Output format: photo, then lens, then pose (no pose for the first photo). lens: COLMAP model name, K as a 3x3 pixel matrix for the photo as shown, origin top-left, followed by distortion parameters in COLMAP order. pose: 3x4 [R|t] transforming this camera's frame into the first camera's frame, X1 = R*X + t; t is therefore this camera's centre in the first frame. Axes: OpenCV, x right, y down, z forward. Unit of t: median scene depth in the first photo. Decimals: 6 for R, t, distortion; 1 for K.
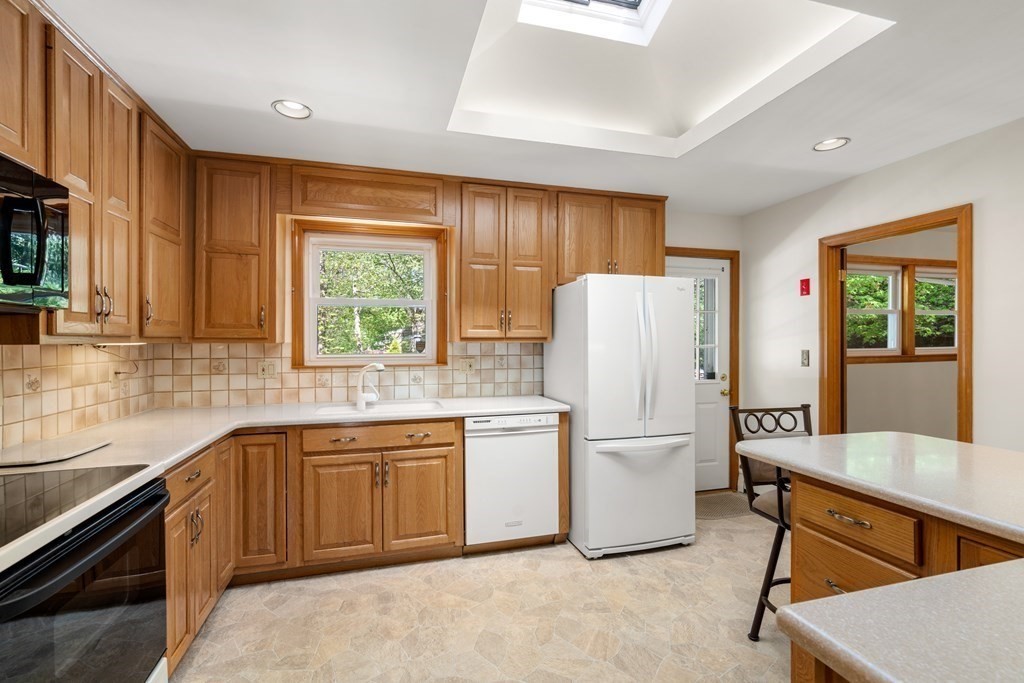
lens RADIAL K [[472.8, 0, 512.0], [0, 472.8, 345.5], [0, 0, 1]] dist [-0.002740, 0.001476]
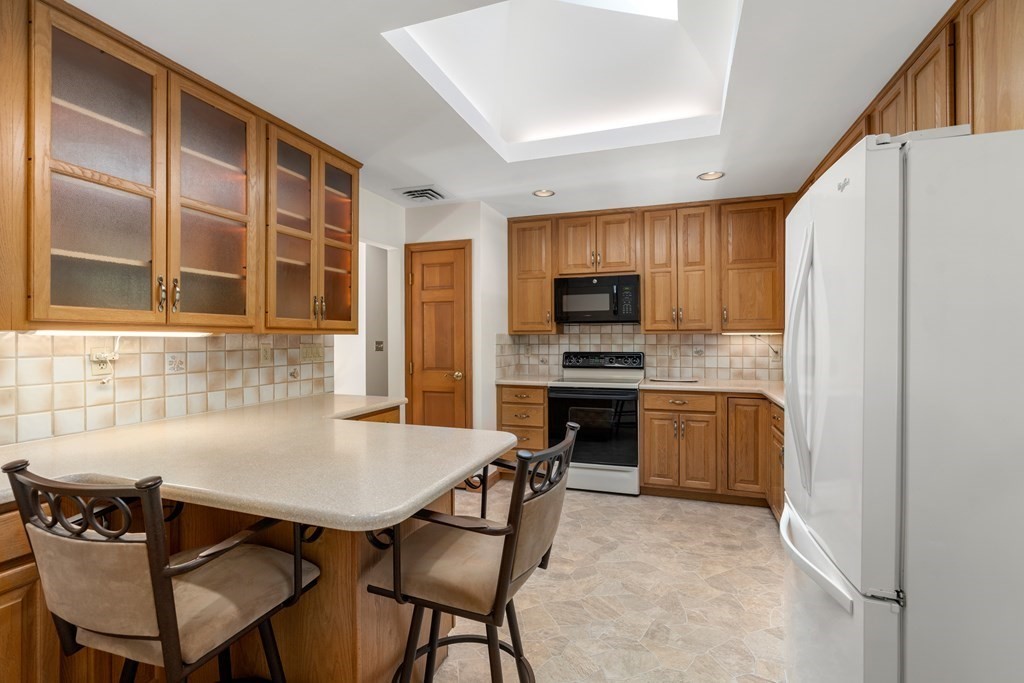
lens RADIAL K [[472.8, 0, 510.7], [0, 472.8, 338.0], [0, 0, 1]] dist [-0.002740, 0.001476]
pose [[-0.597608, 0.004677, -0.801775, 1.091785], [0.001432, 0.999988, 0.004766, 0.002466], [0.801787, 0.001700, -0.597607, 1.362668]]
